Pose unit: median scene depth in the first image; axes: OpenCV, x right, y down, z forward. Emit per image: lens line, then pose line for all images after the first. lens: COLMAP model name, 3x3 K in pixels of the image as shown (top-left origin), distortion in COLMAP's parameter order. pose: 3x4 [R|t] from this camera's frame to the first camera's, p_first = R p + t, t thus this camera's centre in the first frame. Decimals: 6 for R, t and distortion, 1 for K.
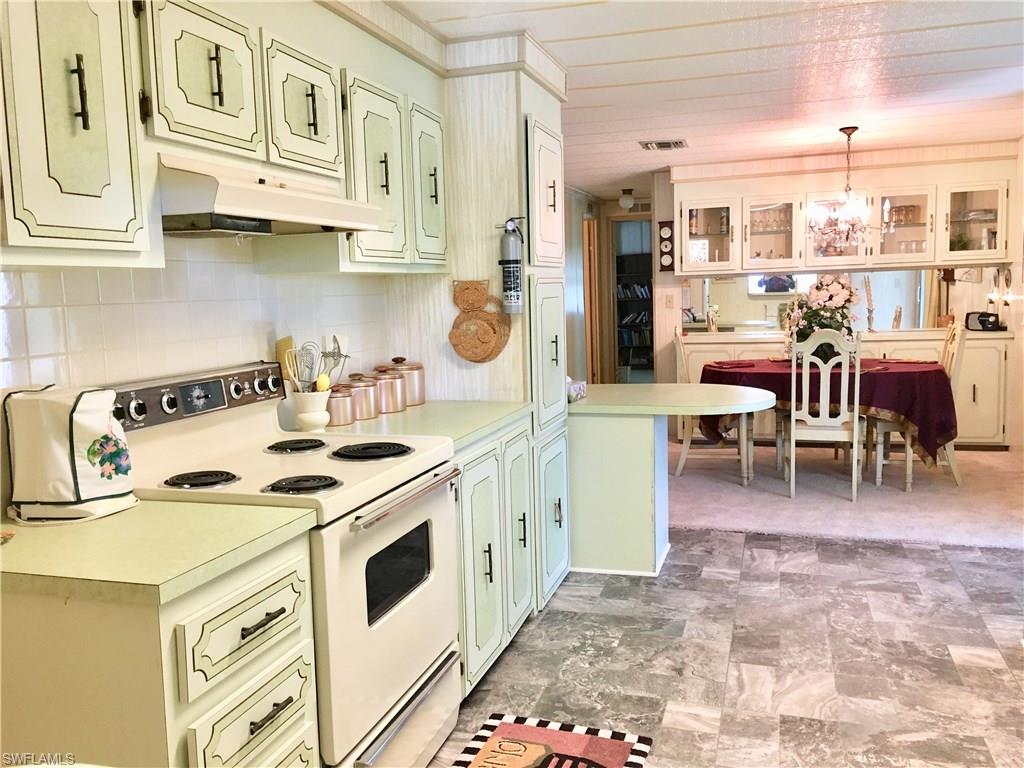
lens RADIAL K [[874.8, 0, 510.3], [0, 874.8, 387.1], [0, 0, 1]] dist [0.082414, -0.113375]
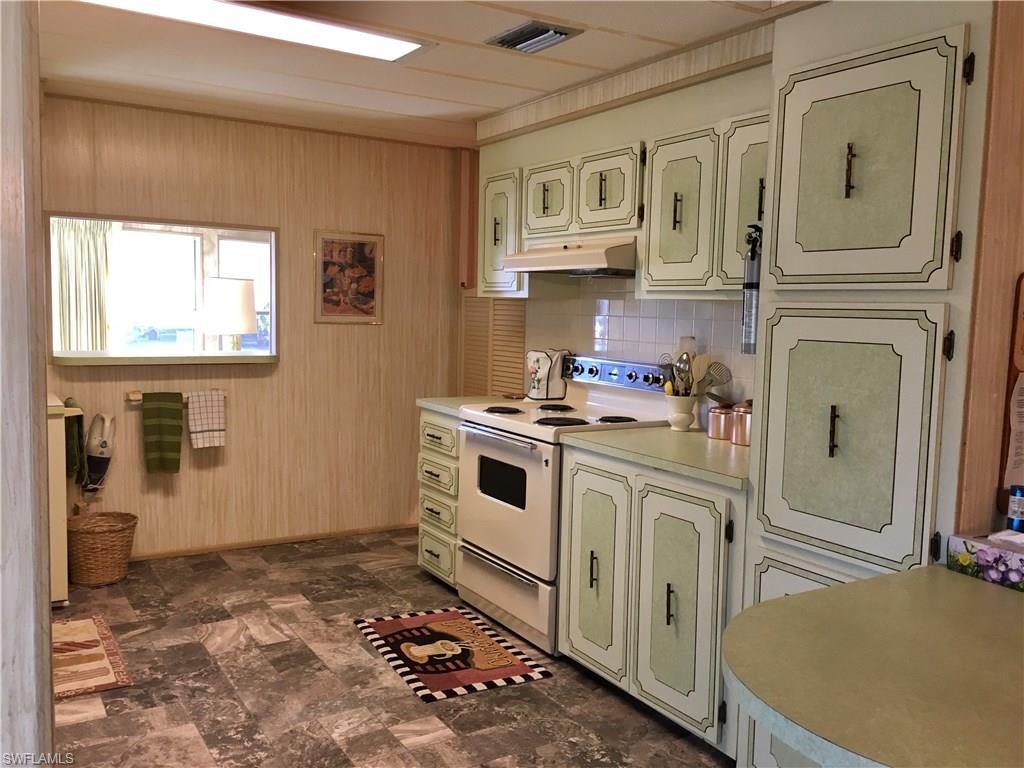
lens RADIAL K [[874.8, 0, 535.8], [0, 874.8, 387.8], [0, 0, 1]] dist [0.082414, -0.113375]
pose [[-0.642789, 0.079529, -0.761904, 0.661286], [-0.099937, 0.977390, 0.186335, -0.186190], [0.759496, 0.195916, -0.620308, 1.382994]]
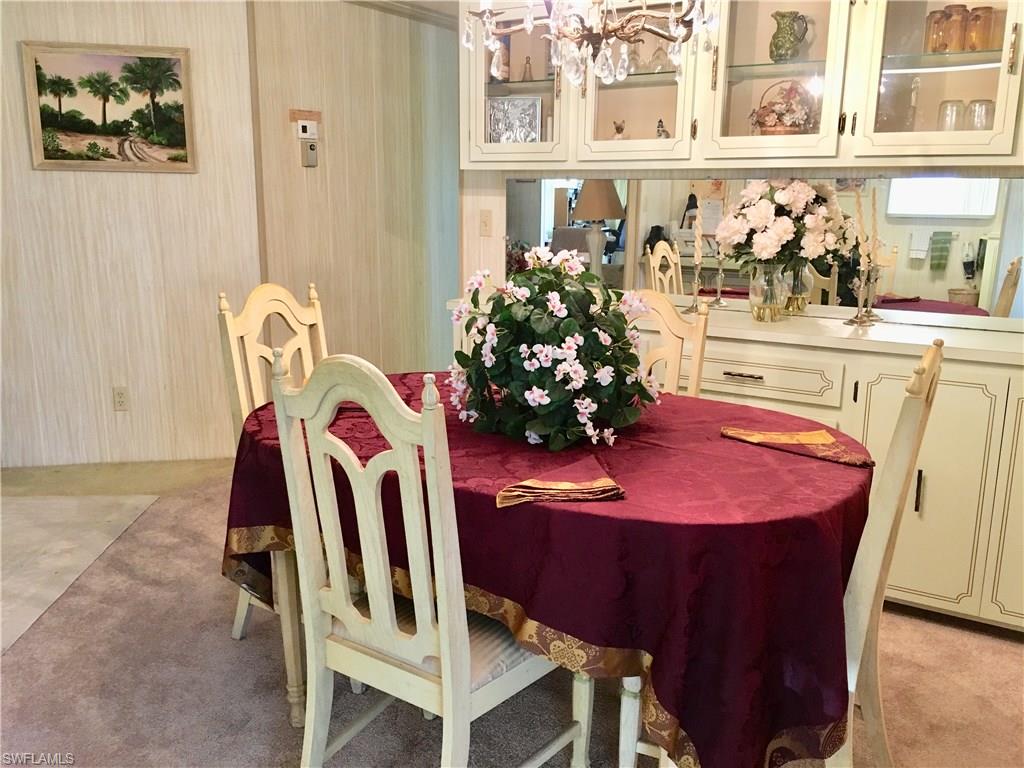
lens RADIAL K [[874.8, 0, 513.5], [0, 874.8, 384.4], [0, 0, 1]] dist [0.082414, -0.113375]
pose [[0.962813, 0.098677, -0.251504, 0.603797], [-0.071860, 0.990915, 0.113686, -0.115941], [0.260437, -0.091385, 0.961156, 0.917820]]
